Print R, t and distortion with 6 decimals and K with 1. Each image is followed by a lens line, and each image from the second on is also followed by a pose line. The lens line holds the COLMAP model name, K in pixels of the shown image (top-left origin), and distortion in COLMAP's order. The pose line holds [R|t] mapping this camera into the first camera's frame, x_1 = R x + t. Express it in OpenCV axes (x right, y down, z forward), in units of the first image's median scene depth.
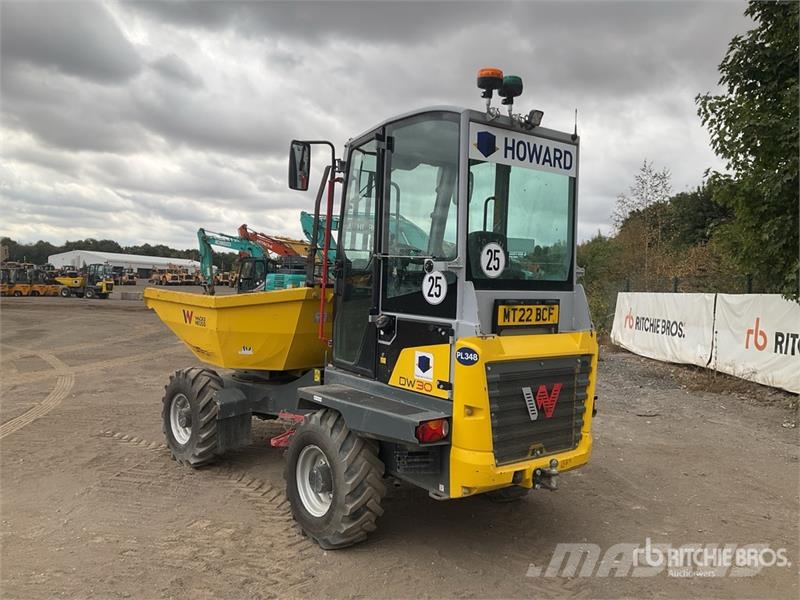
lens RADIAL K [[663.5, 0, 401.9], [0, 663.5, 300.3], [0, 0, 1]] dist [0.066446, -0.118909]
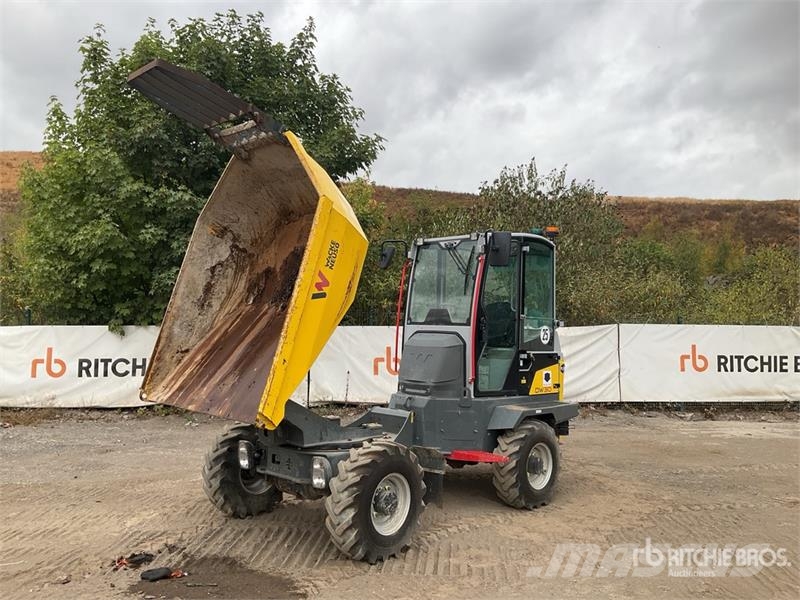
lens RADIAL K [[663.5, 0, 405.3], [0, 663.5, 303.4], [0, 0, 1]] dist [0.066446, -0.118909]
pose [[-0.131150, 0.003522, 0.991356, -1.684315], [0.008525, 0.999961, -0.002424, -0.103082], [-0.991326, 0.008134, -0.131175, 1.584144]]
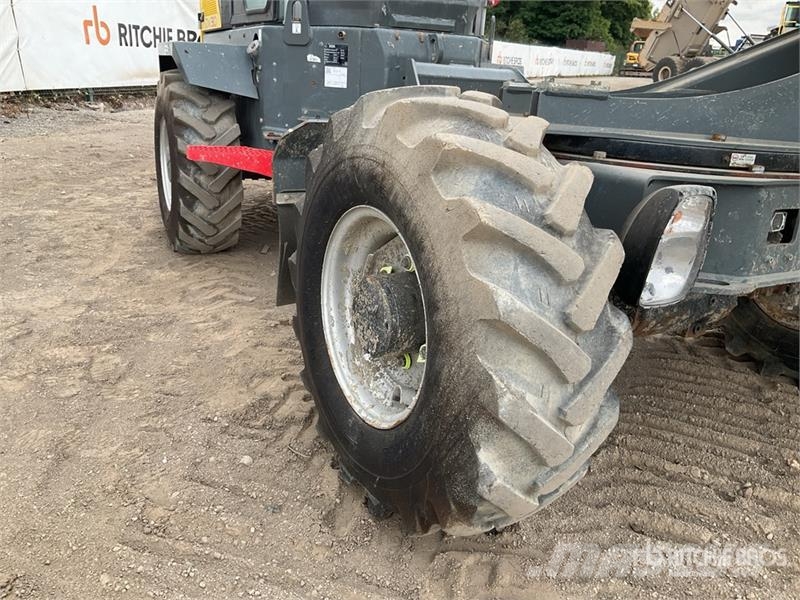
lens RADIAL K [[663.5, 0, 394.5], [0, 663.5, 296.2], [0, 0, 1]] dist [0.066446, -0.118909]
pose [[-0.969970, -0.156937, 0.185818, -0.364846], [-0.081077, 0.928913, 0.361313, 0.100693], [-0.229312, 0.335397, -0.913742, 1.998121]]
